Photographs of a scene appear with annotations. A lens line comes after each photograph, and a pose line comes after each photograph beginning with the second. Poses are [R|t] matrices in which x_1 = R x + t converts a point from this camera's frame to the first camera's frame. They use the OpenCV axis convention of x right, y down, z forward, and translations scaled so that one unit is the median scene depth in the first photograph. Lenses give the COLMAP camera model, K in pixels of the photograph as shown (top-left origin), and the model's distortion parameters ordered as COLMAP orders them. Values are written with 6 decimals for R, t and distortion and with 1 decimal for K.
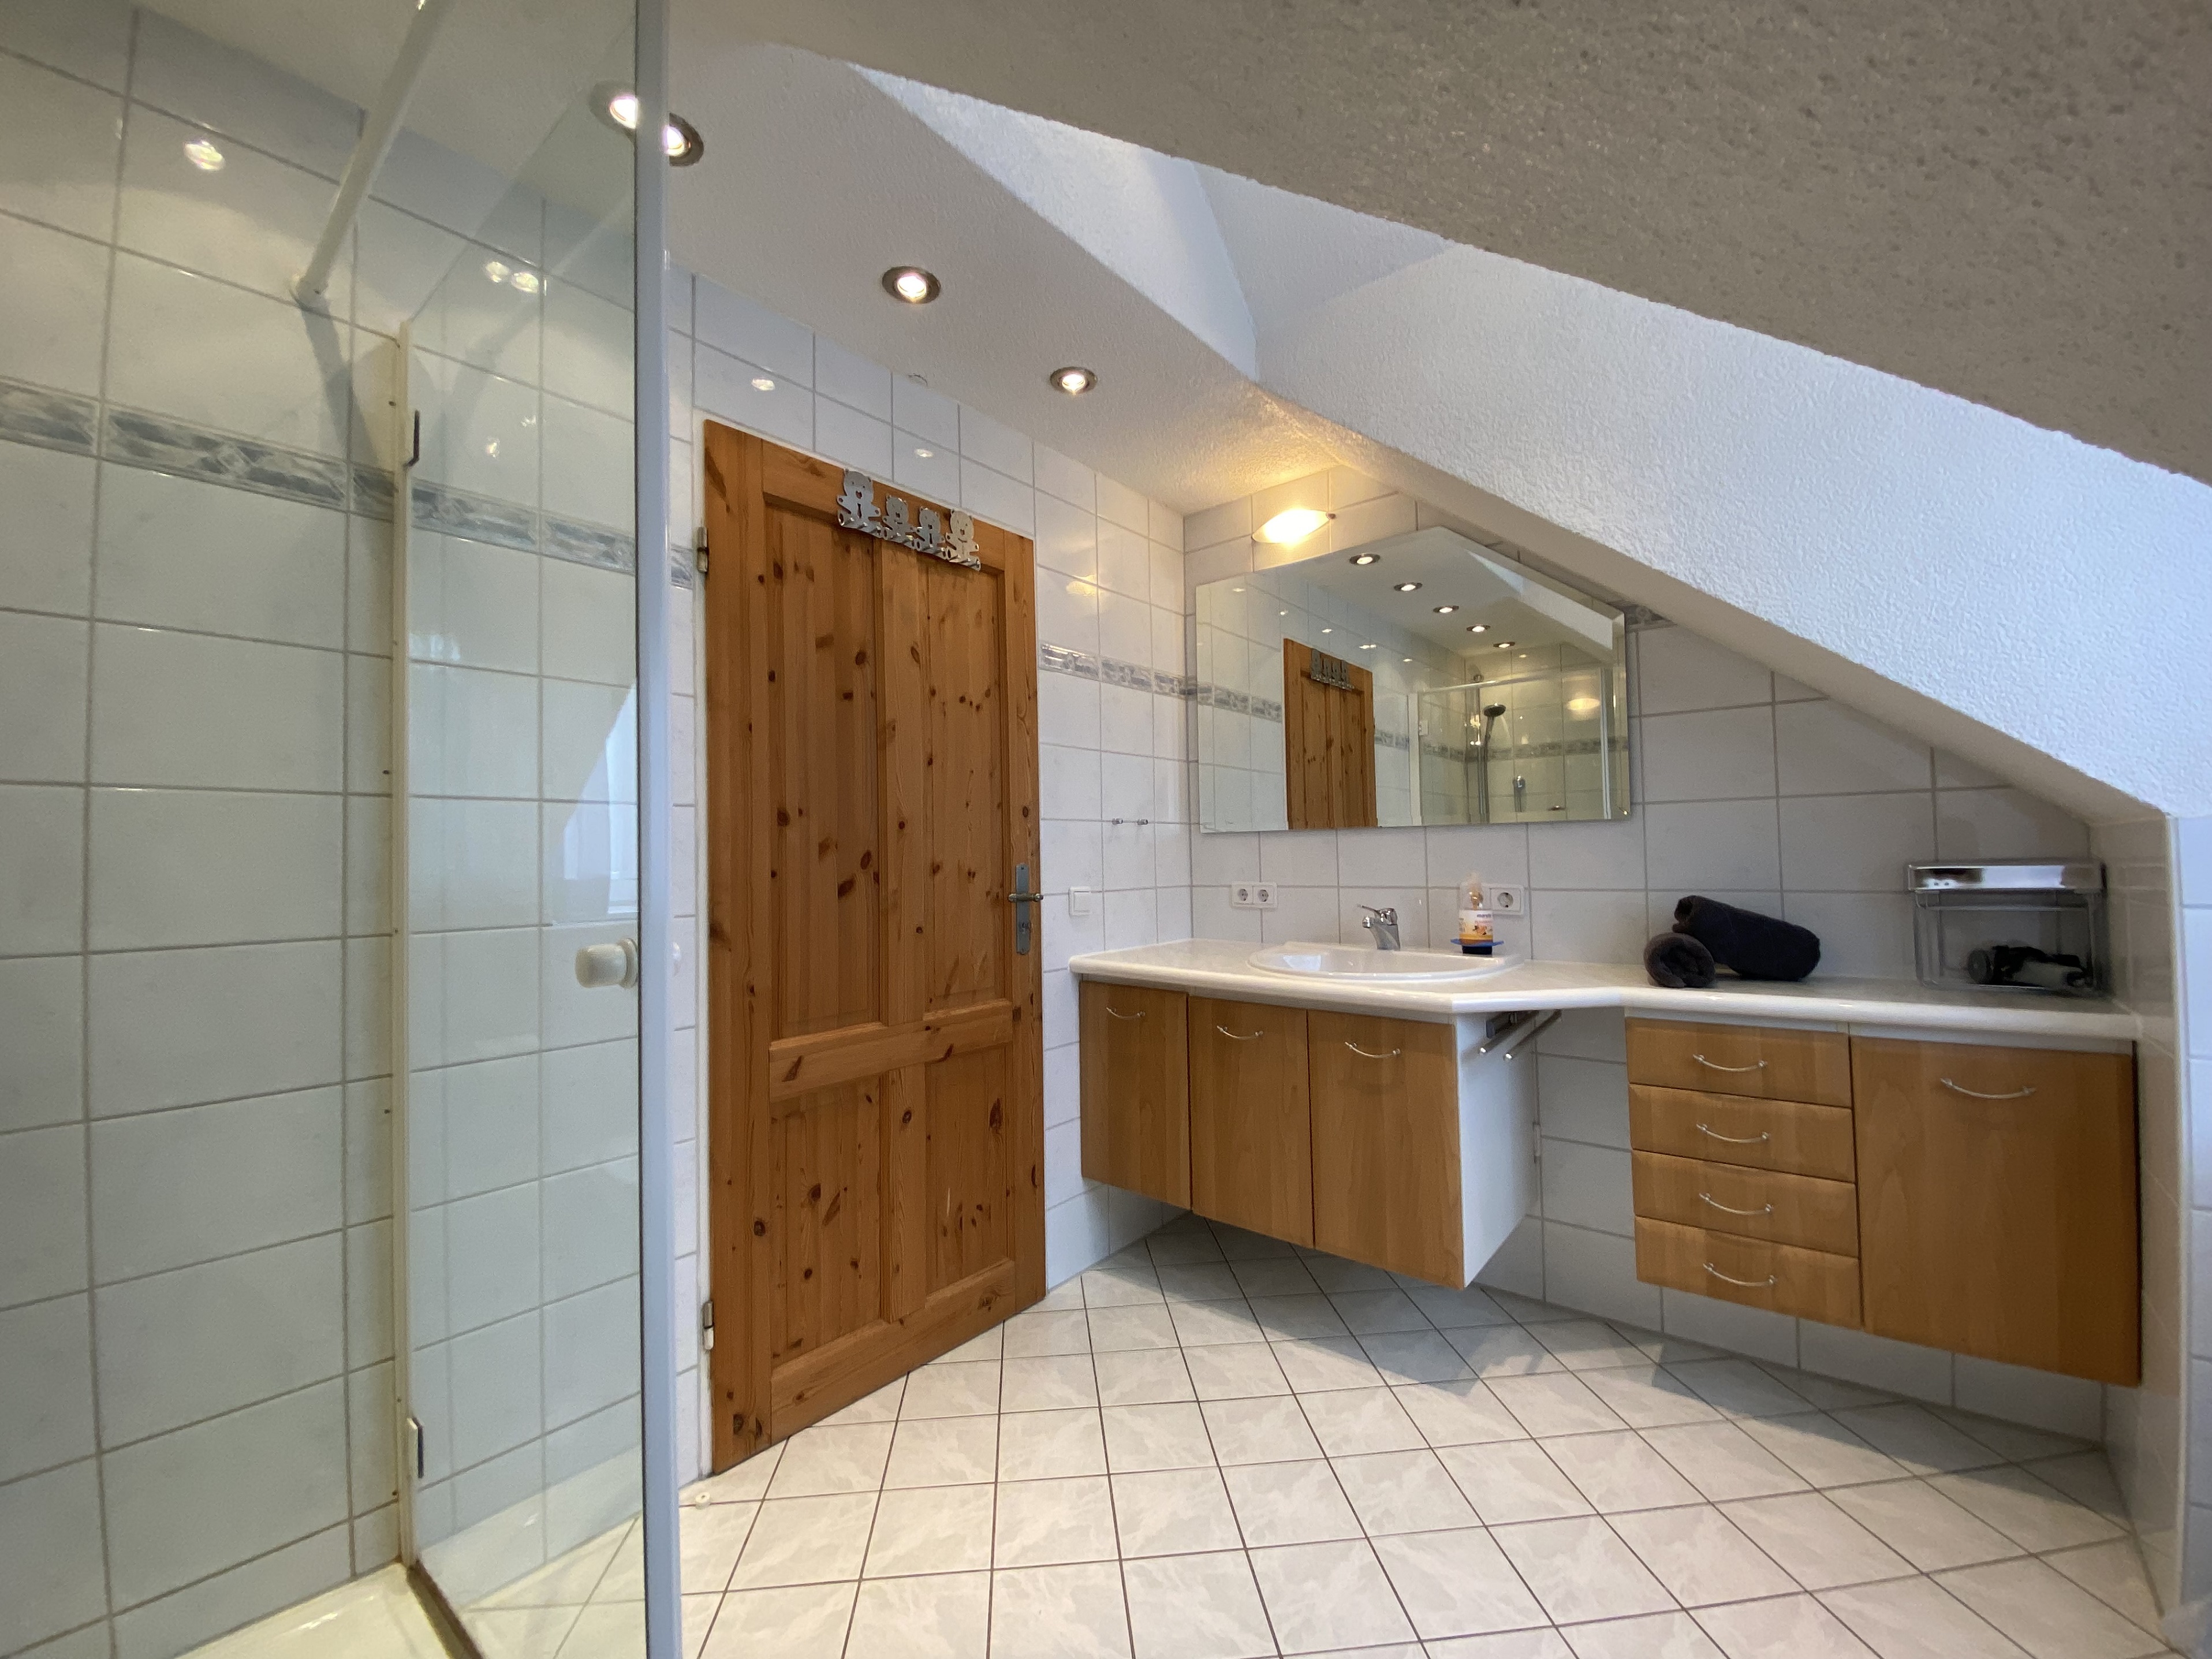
lens RADIAL K [[914.4, 0, 1110.9], [0, 914.4, 830.4], [0, 0, 1]] dist [0.005535, -0.000972]
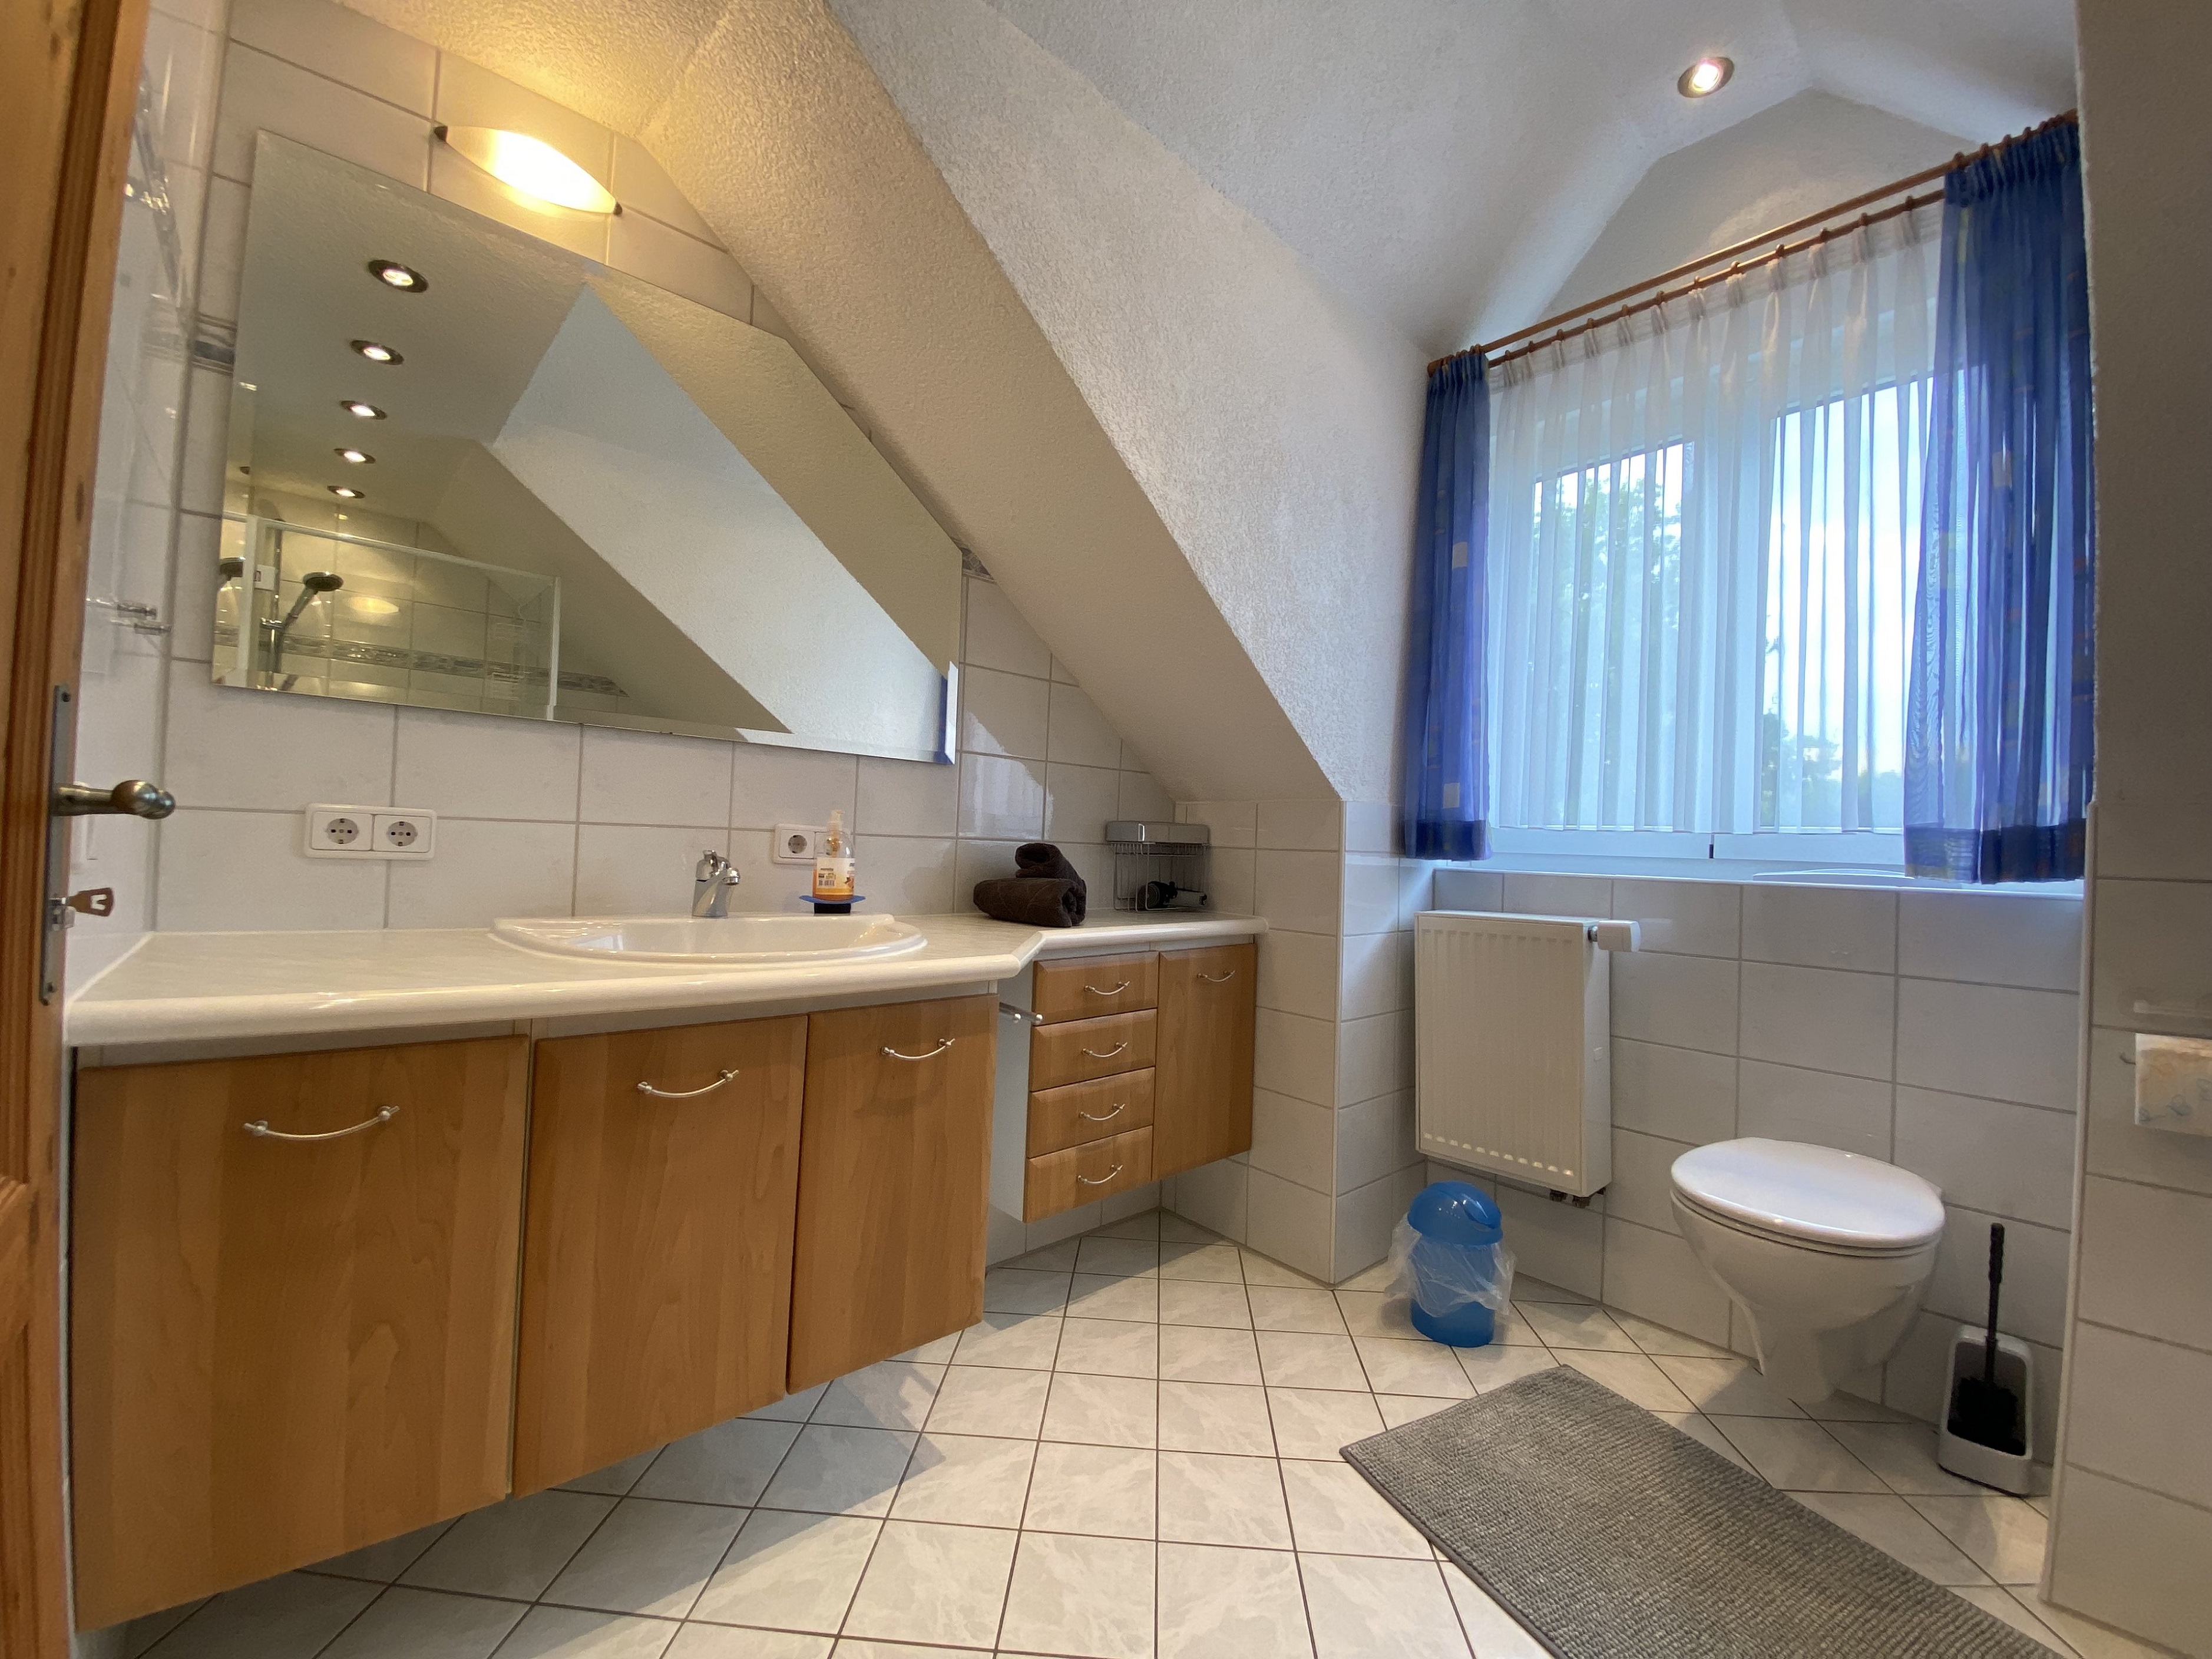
lens RADIAL K [[914.4, 0, 1111.7], [0, 914.4, 820.4], [0, 0, 1]] dist [0.005535, -0.000972]
pose [[0.138984, 0.047632, 0.989148, -0.392641], [-0.066973, 0.997008, -0.038600, 0.078343], [-0.988027, -0.060881, 0.141759, 0.737211]]
